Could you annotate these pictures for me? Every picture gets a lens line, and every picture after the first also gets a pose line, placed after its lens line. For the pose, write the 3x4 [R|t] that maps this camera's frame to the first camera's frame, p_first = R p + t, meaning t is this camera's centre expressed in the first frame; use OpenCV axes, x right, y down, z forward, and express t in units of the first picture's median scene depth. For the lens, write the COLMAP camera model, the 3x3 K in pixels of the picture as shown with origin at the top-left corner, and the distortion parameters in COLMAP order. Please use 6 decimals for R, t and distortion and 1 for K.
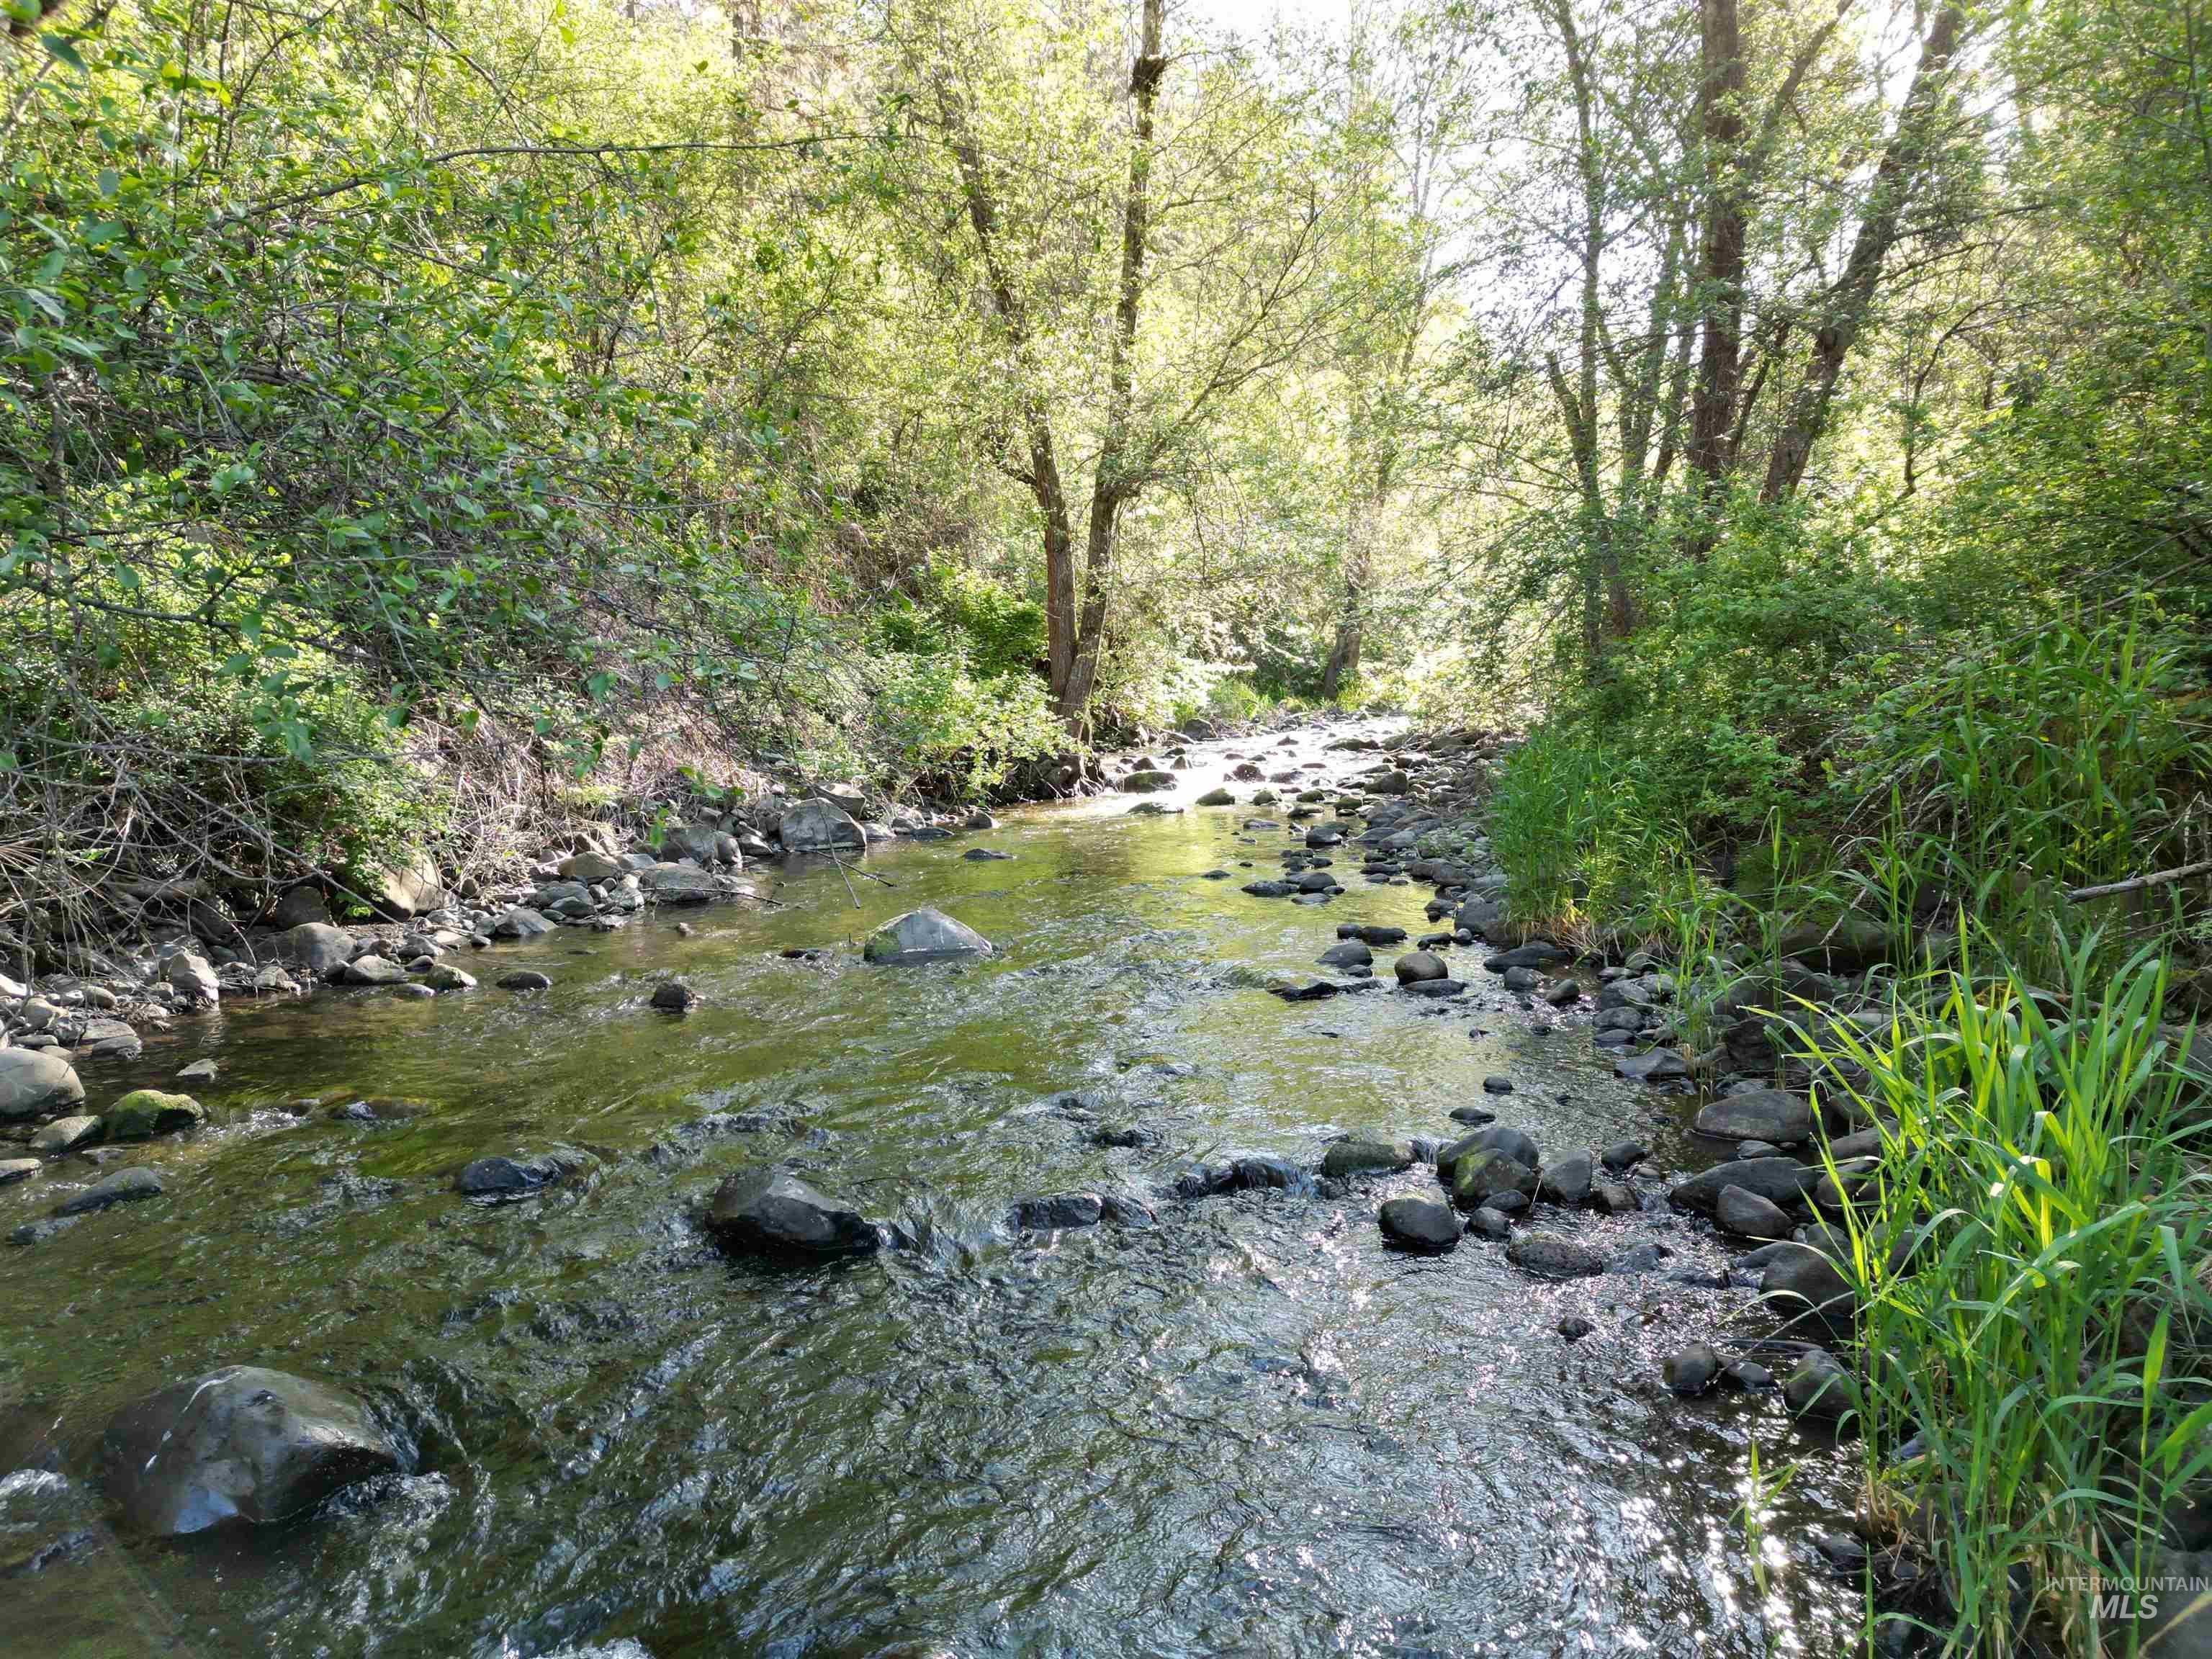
lens RADIAL K [[1550.4, 0, 1105.9], [0, 1550.4, 839.0], [0, 0, 1]] dist [0.106206, -0.129424]
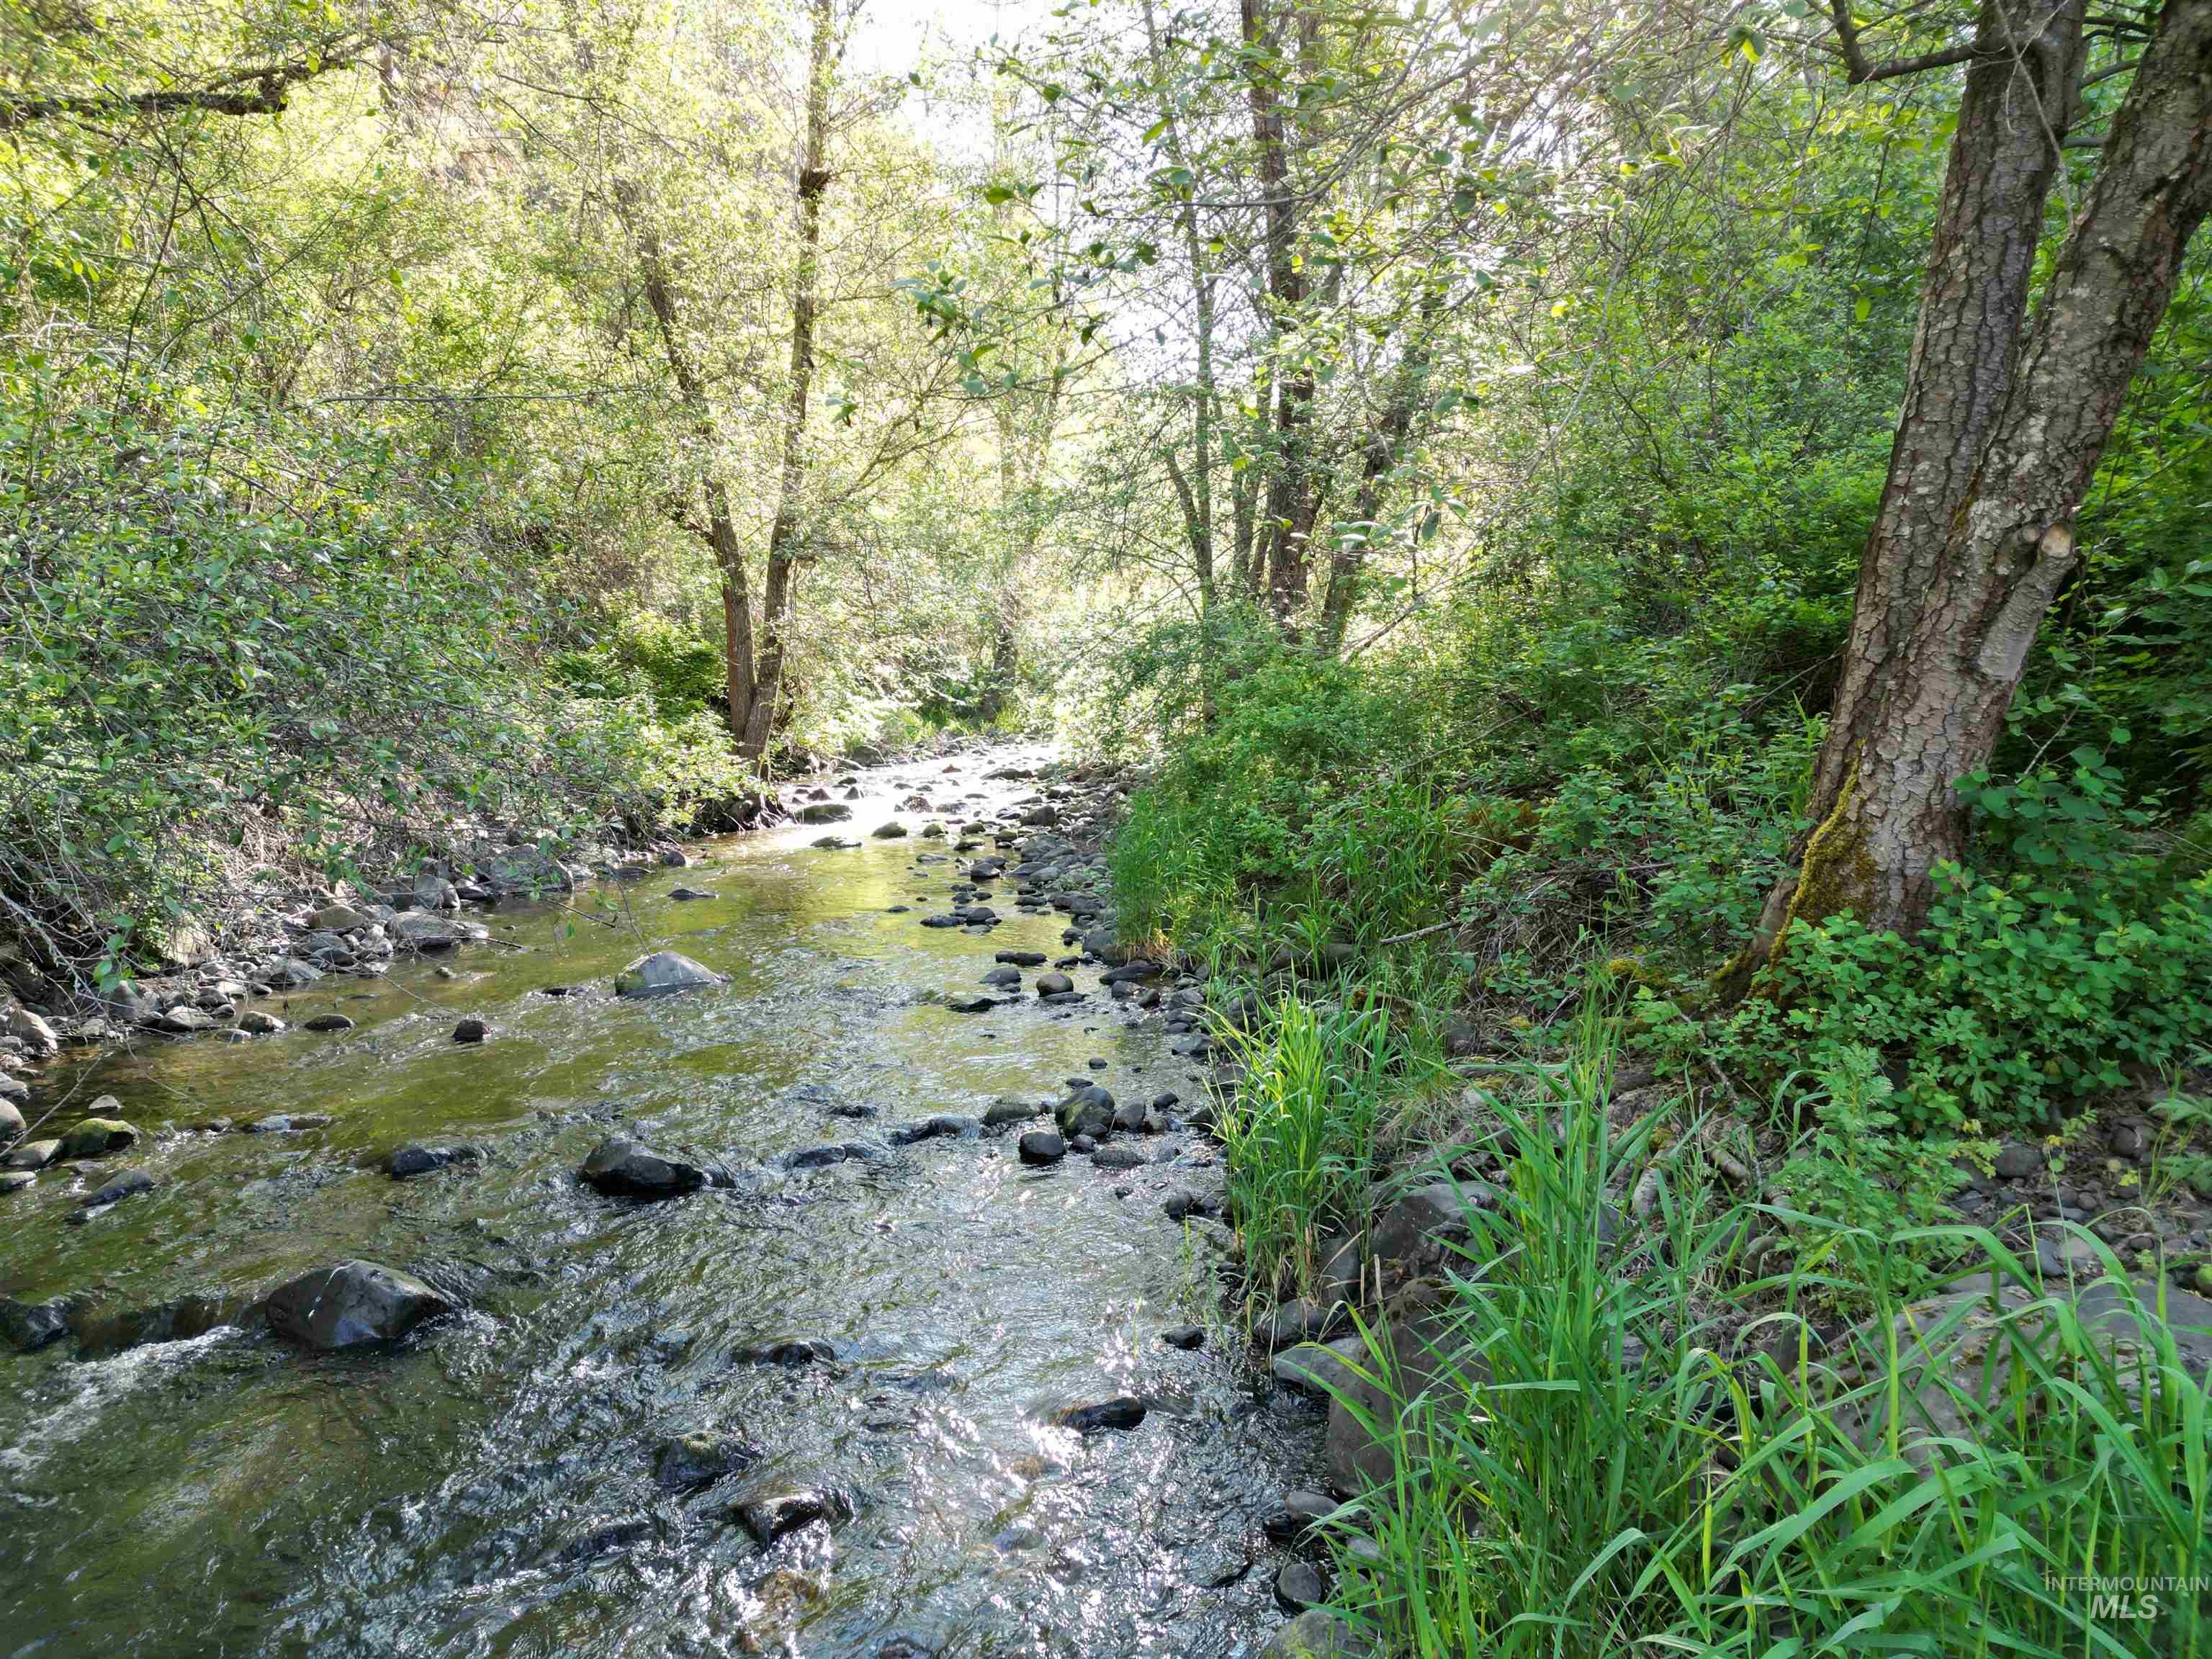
lens RADIAL K [[1552.3, 0, 1106.0], [0, 1552.3, 829.5], [0, 0, 1]] dist [0.091991, -0.093712]
pose [[0.976545, -0.015291, 0.214769, -0.023683], [0.017345, 0.999820, -0.007683, -0.021641], [-0.214613, 0.011228, 0.976635, -0.178995]]
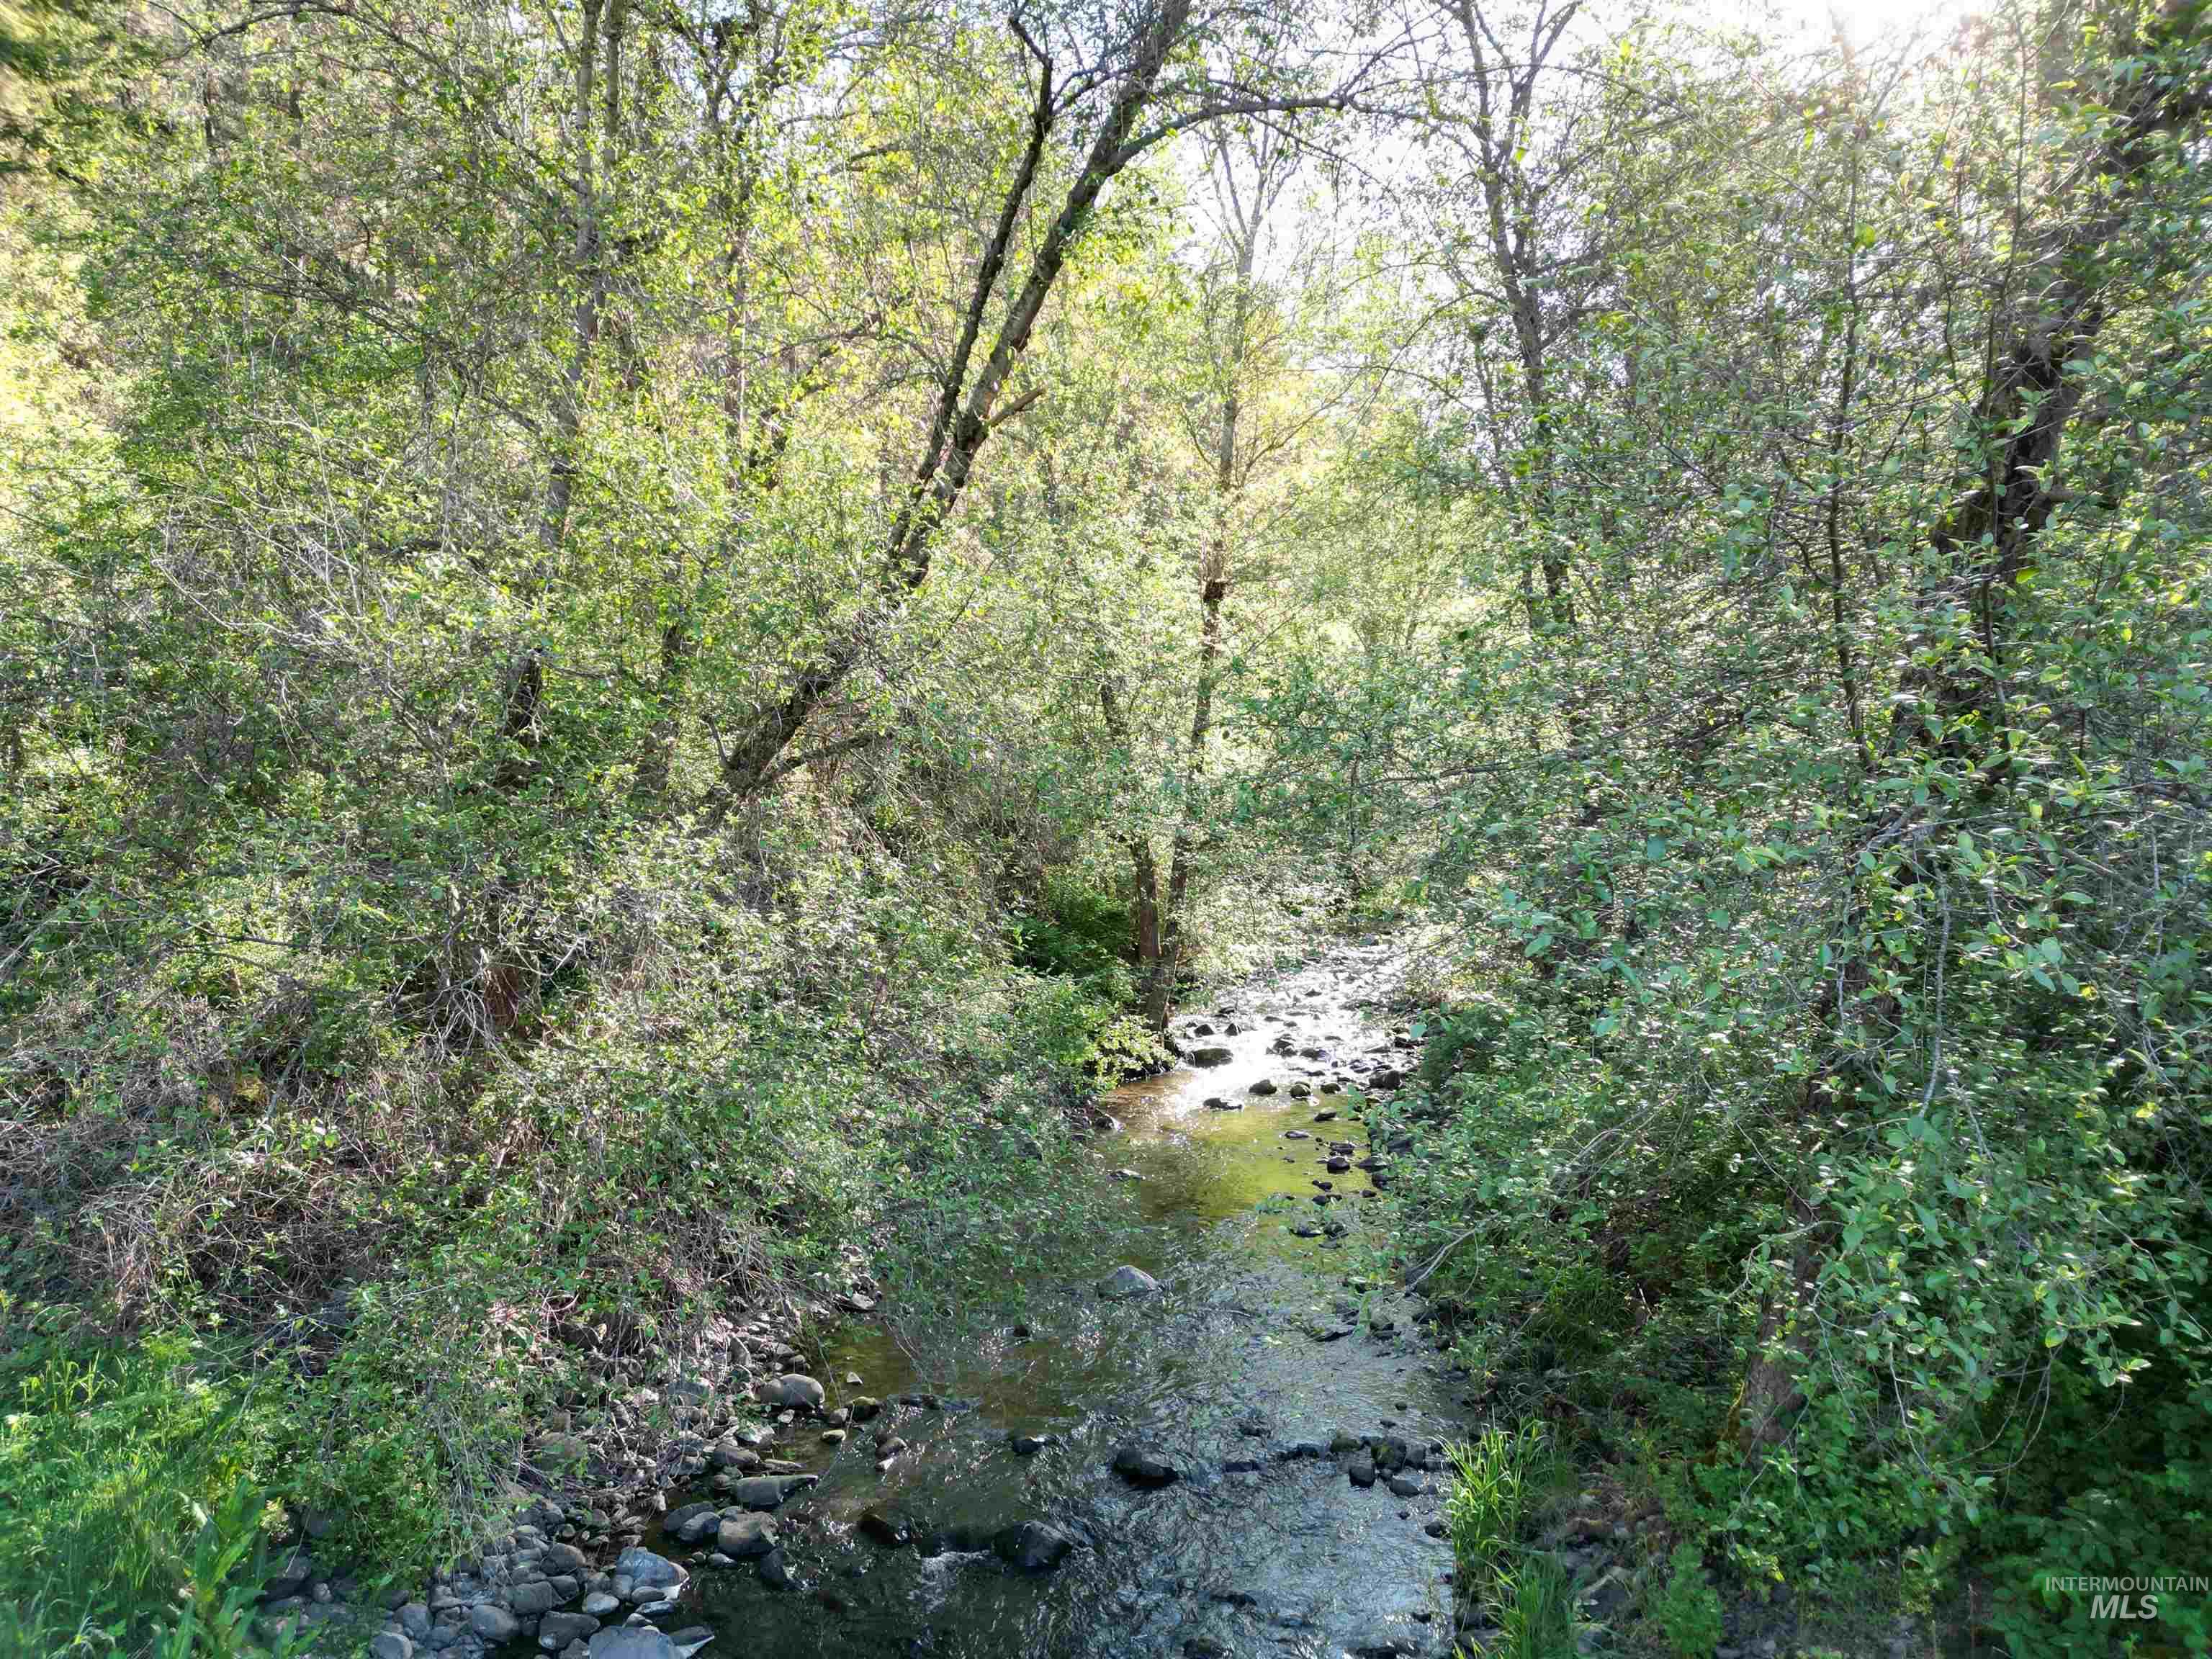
lens RADIAL K [[1568.2, 0, 1102.8], [0, 1568.2, 818.2], [0, 0, 1]] dist [0.110511, -0.131098]
pose [[0.999827, 0.008216, -0.016674, -0.071609], [-0.009487, 0.996938, -0.077621, -0.215481], [0.015985, 0.077765, 0.996844, -0.603249]]
